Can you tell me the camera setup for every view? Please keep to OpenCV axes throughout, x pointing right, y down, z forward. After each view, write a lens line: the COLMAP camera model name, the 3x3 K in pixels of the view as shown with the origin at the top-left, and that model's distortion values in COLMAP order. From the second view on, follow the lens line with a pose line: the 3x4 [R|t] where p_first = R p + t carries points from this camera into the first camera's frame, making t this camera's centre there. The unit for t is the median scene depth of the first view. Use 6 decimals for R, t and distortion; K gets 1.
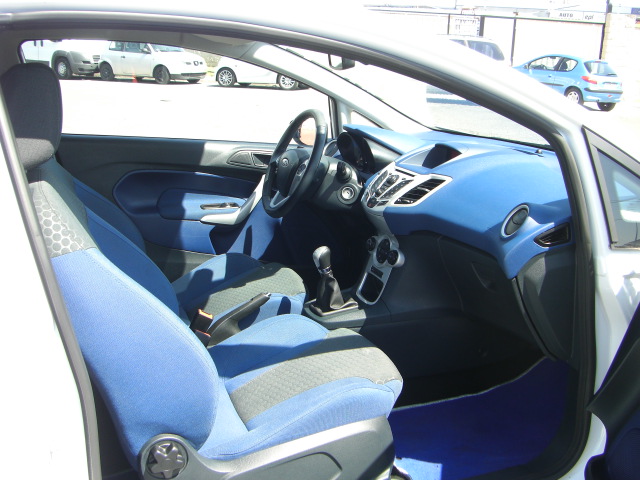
lens RADIAL K [[719.7, 0, 320.0], [0, 719.7, 240.0], [0, 0, 1]] dist [-0.181280, 0.096414]
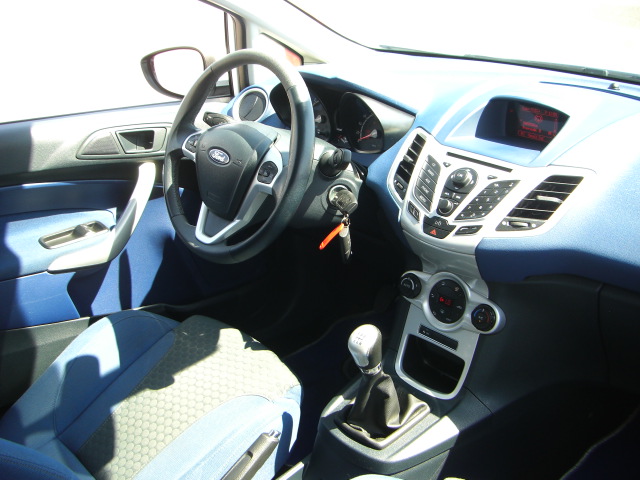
lens RADIAL K [[719.7, 0, 320.0], [0, 719.7, 240.0], [0, 0, 1]] dist [-0.181280, 0.096414]
pose [[0.922548, -0.189127, 0.336357, -0.171431], [0.131030, 0.973401, 0.187940, -0.139784], [-0.362955, -0.129311, 0.922790, 0.484269]]
